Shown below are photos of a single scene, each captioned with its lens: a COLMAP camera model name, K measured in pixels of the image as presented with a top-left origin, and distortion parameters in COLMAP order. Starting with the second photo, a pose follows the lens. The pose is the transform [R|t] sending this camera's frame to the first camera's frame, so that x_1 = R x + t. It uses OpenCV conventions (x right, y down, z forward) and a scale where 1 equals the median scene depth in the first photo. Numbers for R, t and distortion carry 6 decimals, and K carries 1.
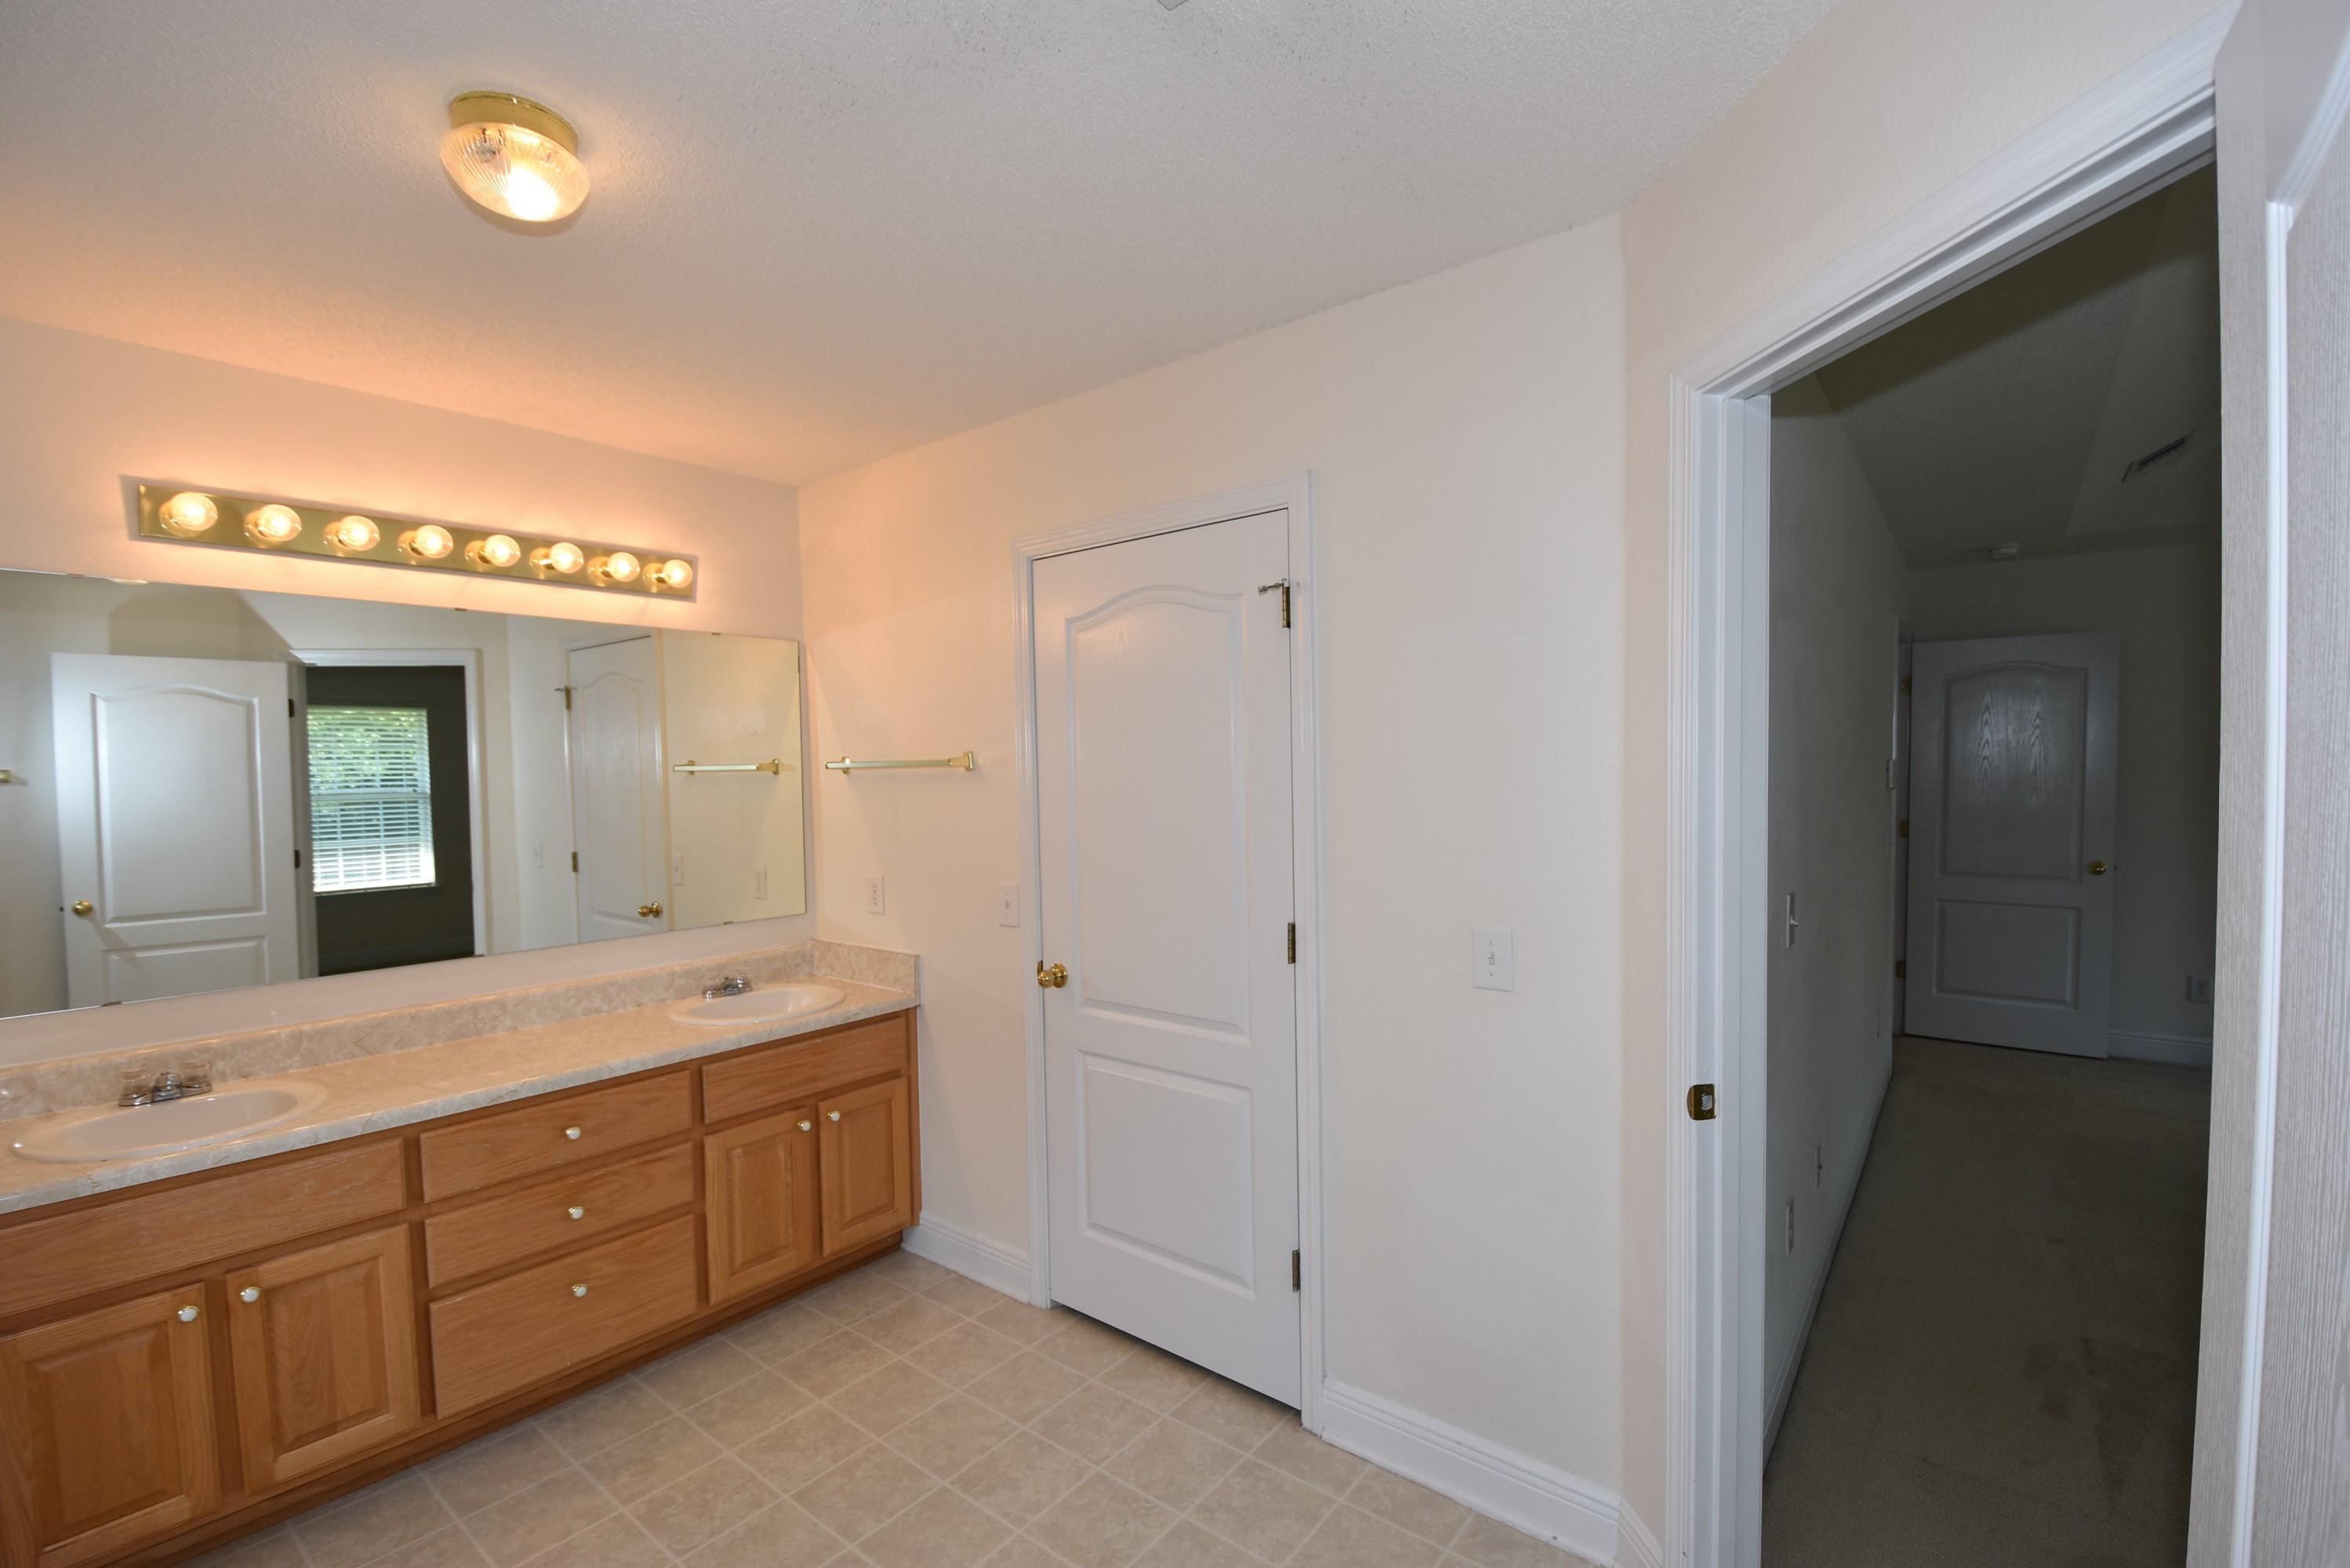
lens RADIAL K [[1024.7, 0, 1180.7], [0, 1024.7, 809.8], [0, 0, 1]] dist [-0.002260, -0.012461]
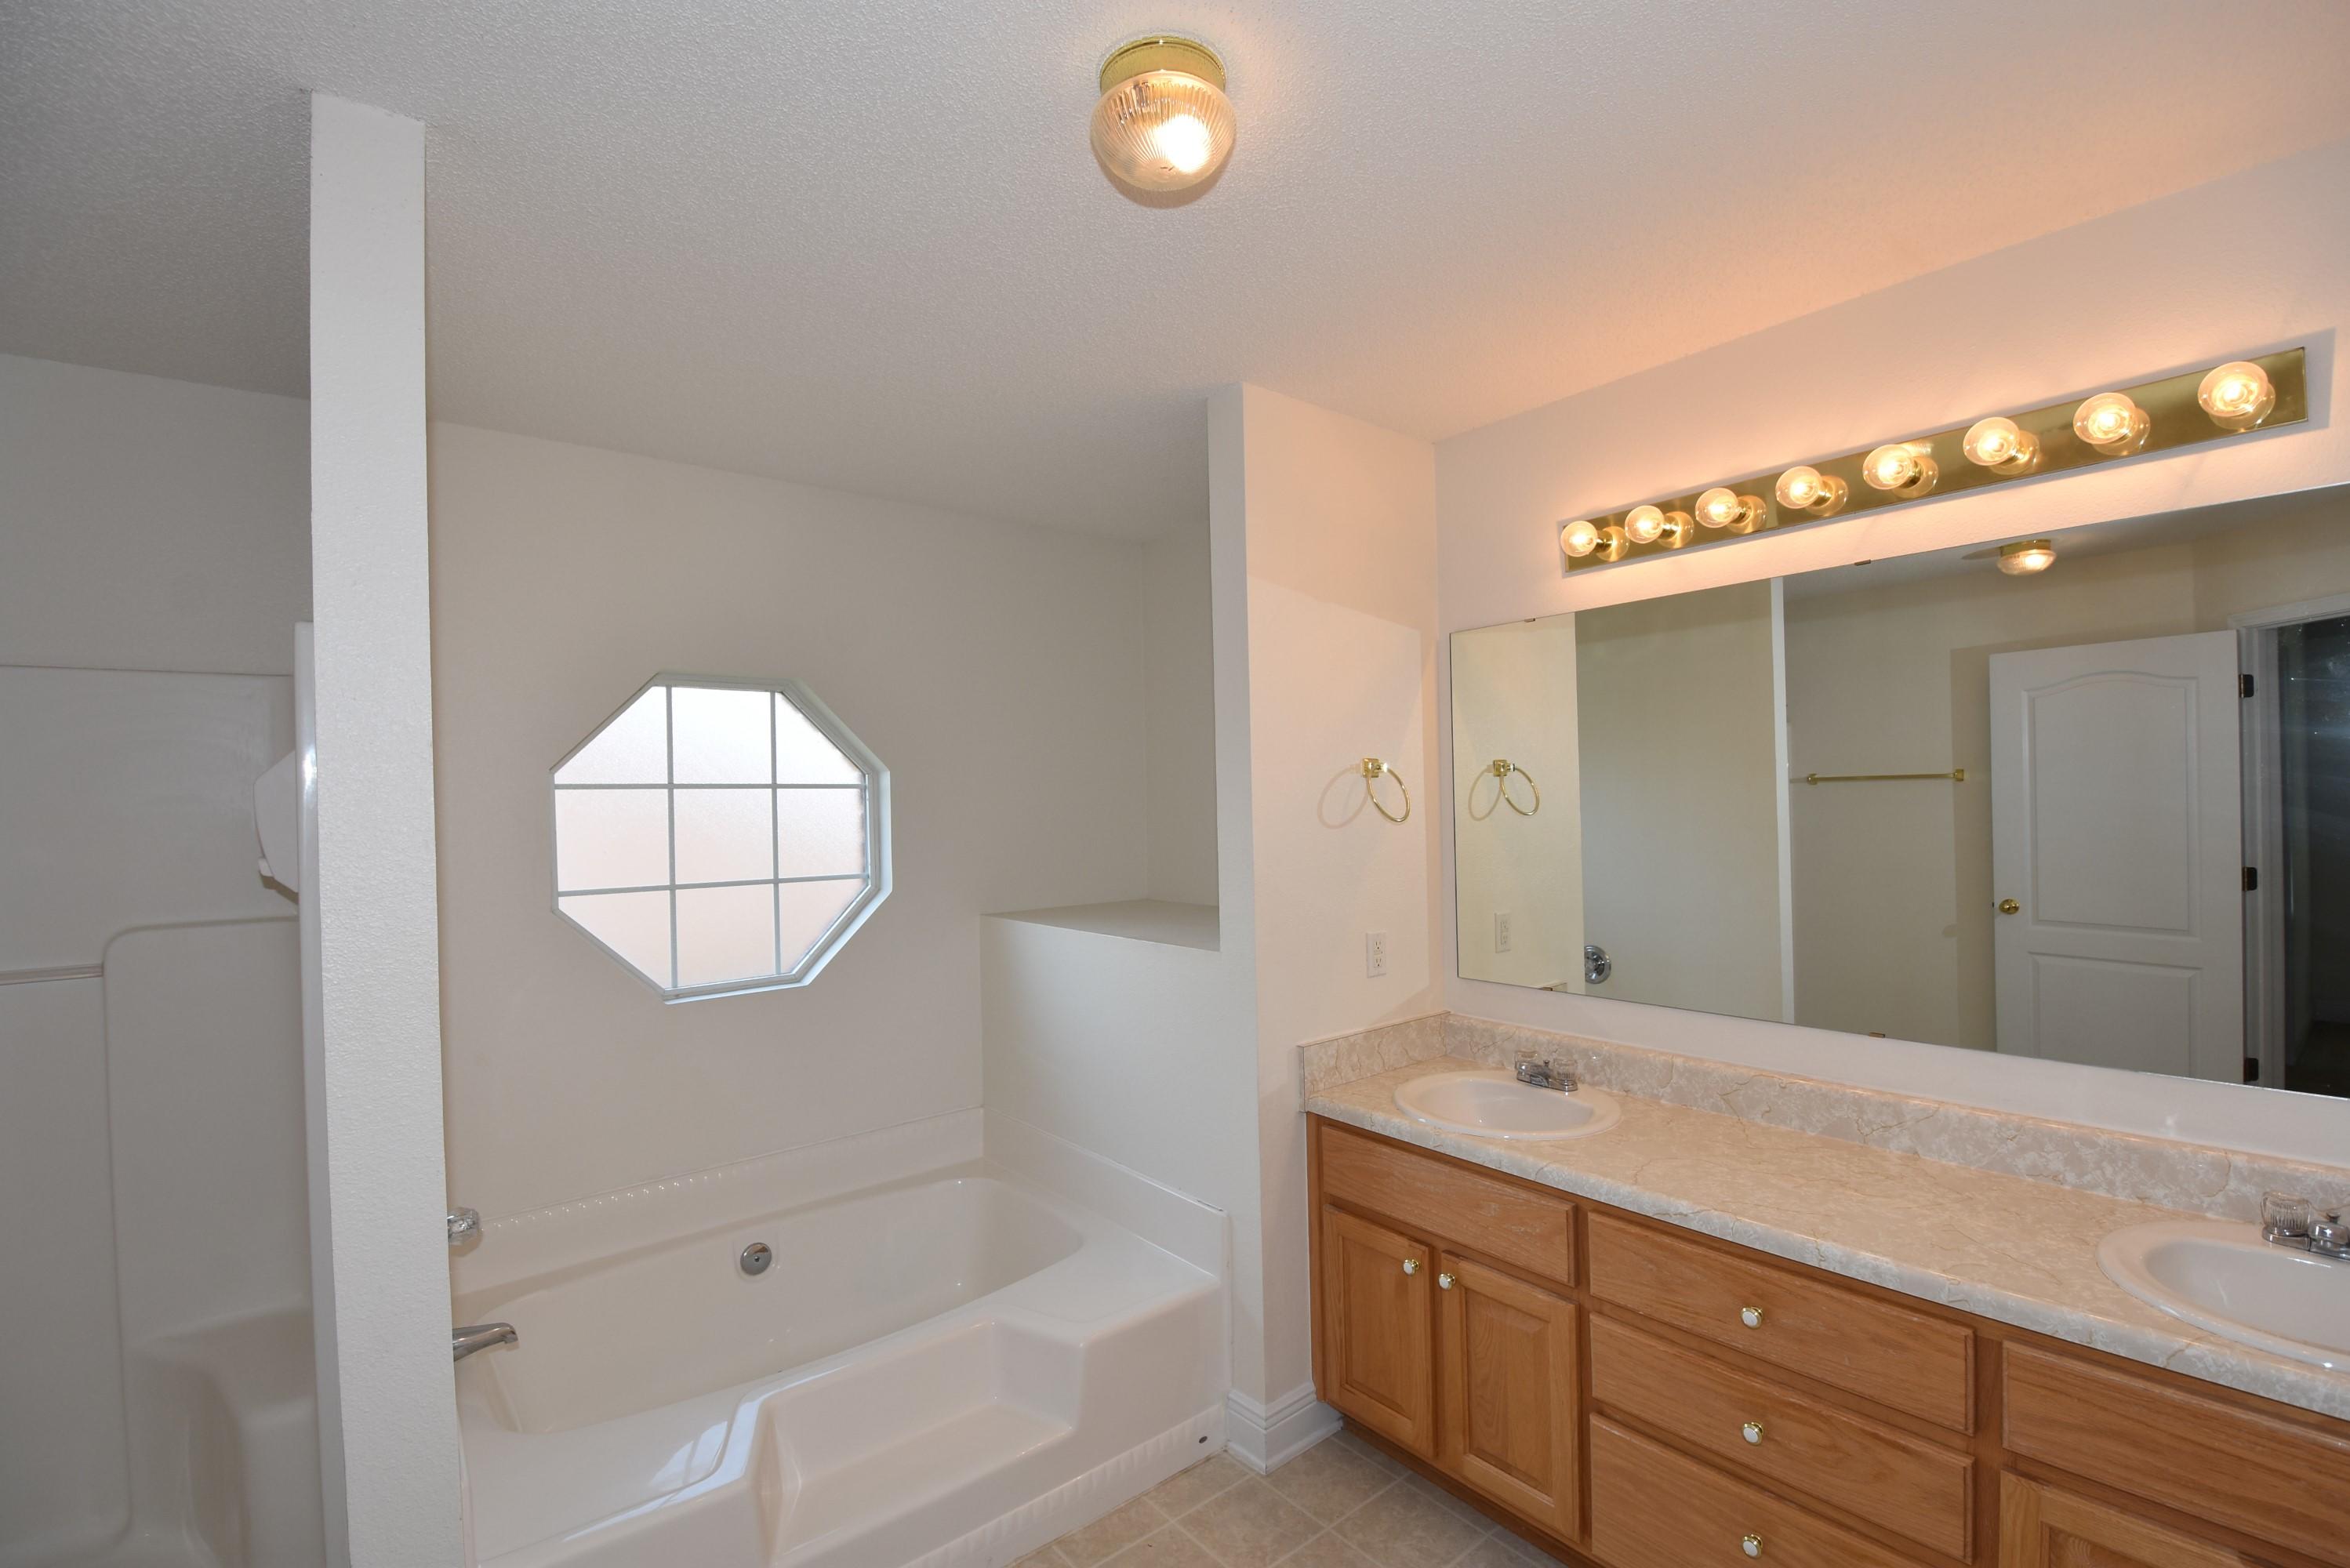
lens RADIAL K [[1021.3, 0, 1178.6], [0, 1021.3, 814.5], [0, 0, 1]] dist [0.019634, -0.024872]
pose [[-0.214153, 0.032607, -0.976256, 0.155536], [-0.011193, 0.999295, 0.035832, -0.042407], [0.976736, 0.018601, -0.213637, 0.807814]]
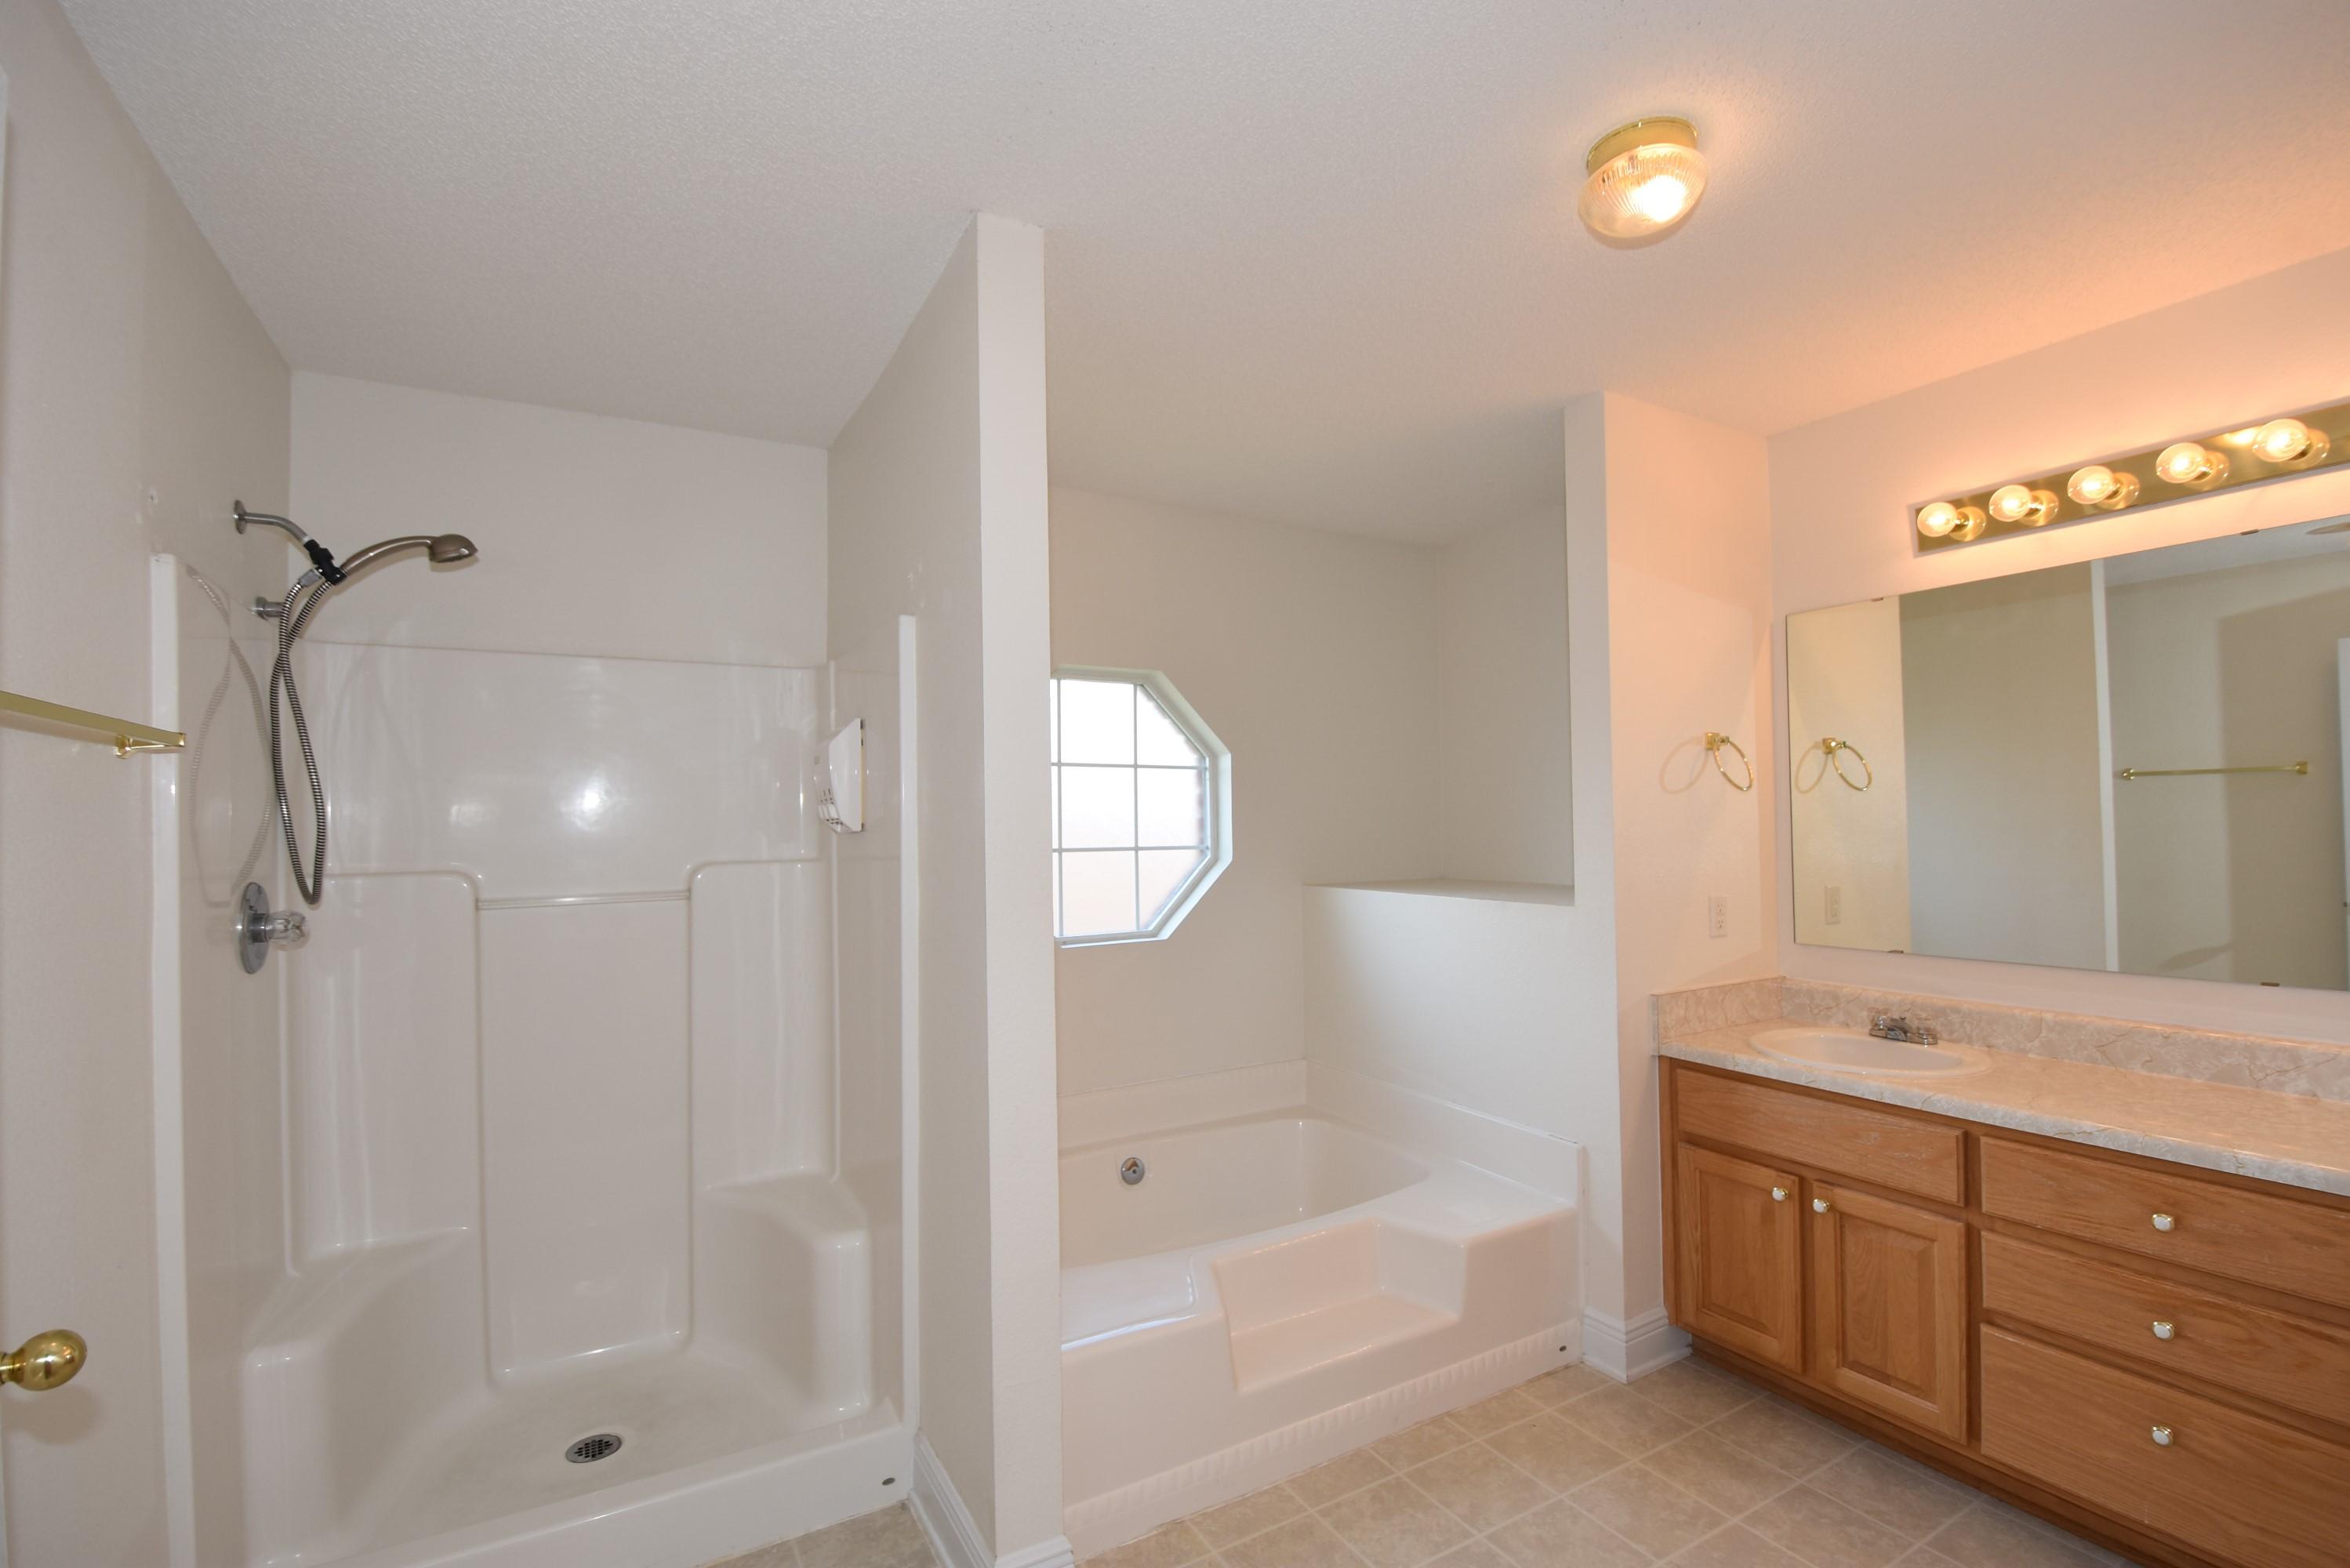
lens RADIAL K [[1024.7, 0, 1180.7], [0, 1024.7, 809.8], [0, 0, 1]] dist [-0.002260, -0.012461]
pose [[-0.374360, 0.008086, -0.927248, 0.366215], [-0.015643, 0.999765, 0.015034, 0.018628], [0.927152, 0.020134, -0.374145, 0.639224]]
